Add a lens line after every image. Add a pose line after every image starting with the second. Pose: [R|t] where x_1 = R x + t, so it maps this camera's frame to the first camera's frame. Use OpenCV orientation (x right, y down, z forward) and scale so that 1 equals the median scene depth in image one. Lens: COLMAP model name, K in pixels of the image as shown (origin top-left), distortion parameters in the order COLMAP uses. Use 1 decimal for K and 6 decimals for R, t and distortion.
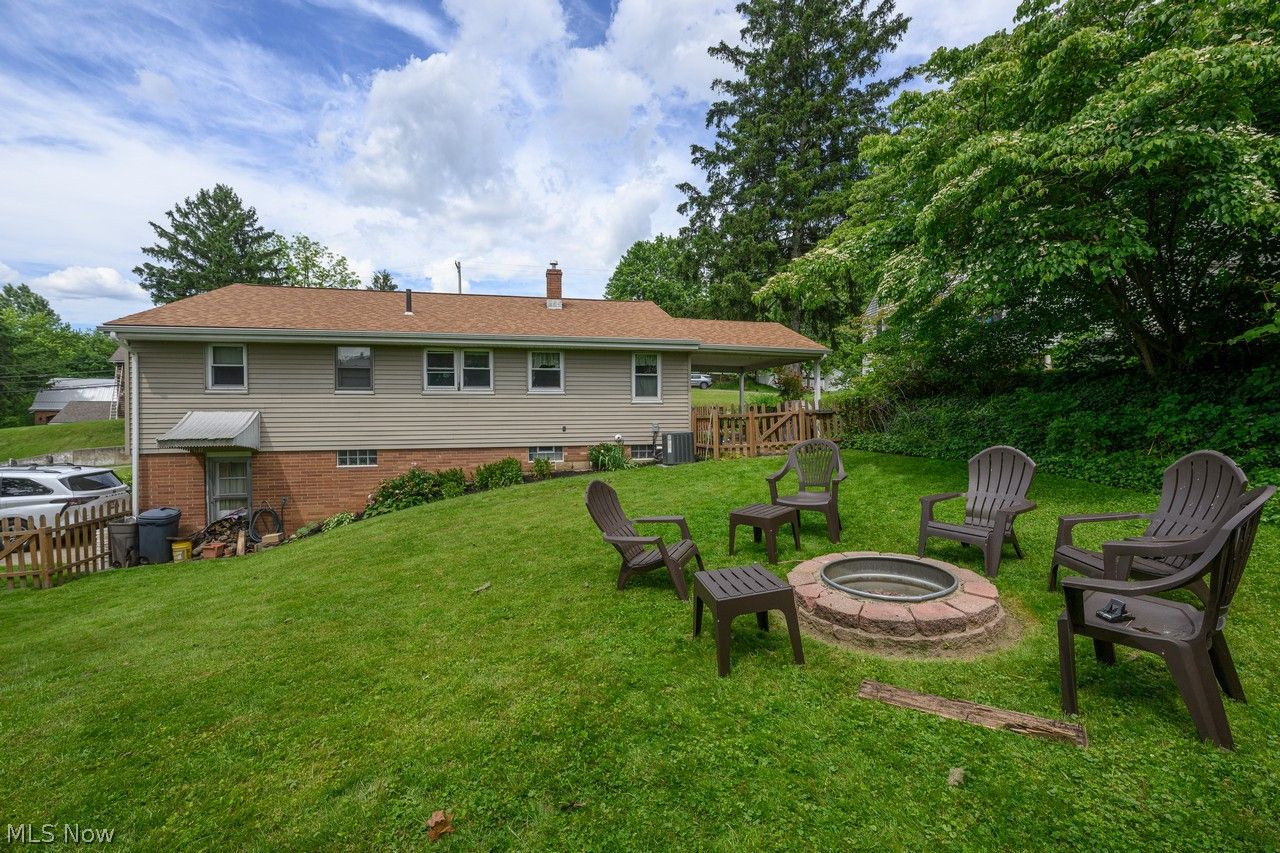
lens RADIAL K [[513.7, 0, 640.5], [0, 513.7, 423.4], [0, 0, 1]] dist [0.001188, -0.000381]
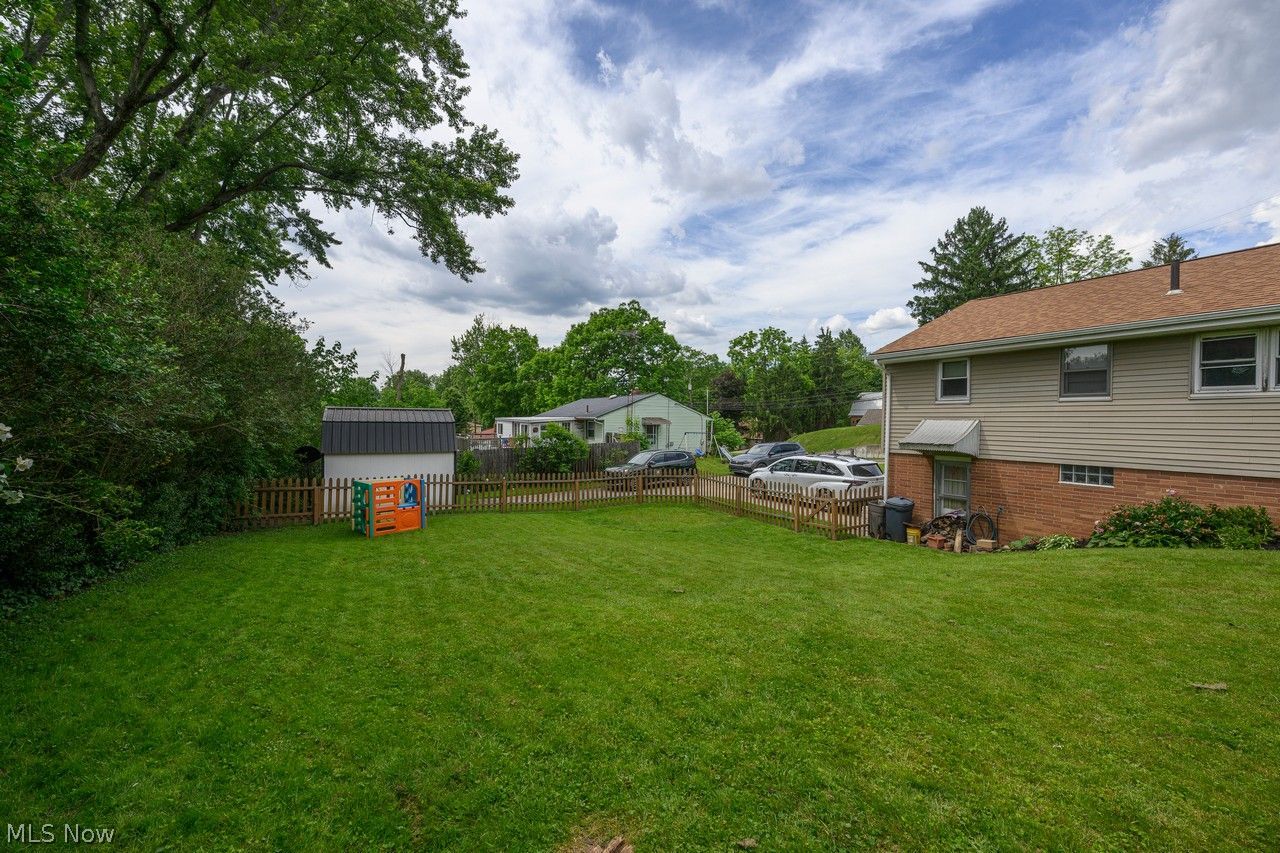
lens RADIAL K [[513.7, 0, 626.5], [0, 513.7, 425.7], [0, 0, 1]] dist [0.001188, -0.000381]
pose [[0.260888, 0.021160, -0.965137, 0.076841], [-0.021884, 0.999632, 0.016000, -0.012319], [0.965121, 0.016947, 0.261255, 0.031171]]
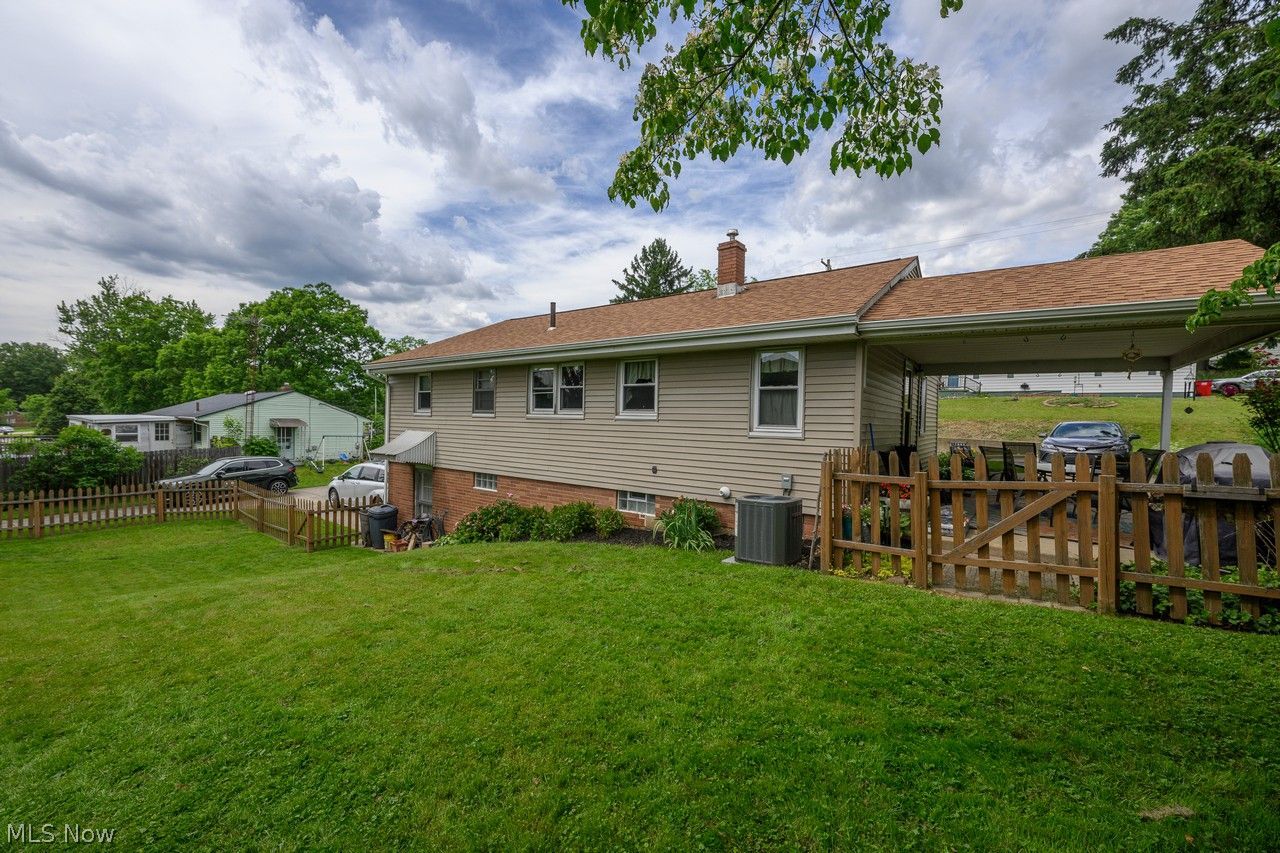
lens RADIAL K [[513.7, 0, 640.4], [0, 513.7, 422.6], [0, 0, 1]] dist [0.001188, -0.000381]
pose [[0.641848, 0.024321, -0.766446, 0.391247], [-0.038921, 0.999242, -0.000886, -0.055690], [0.765844, 0.030399, 0.642308, 0.583650]]
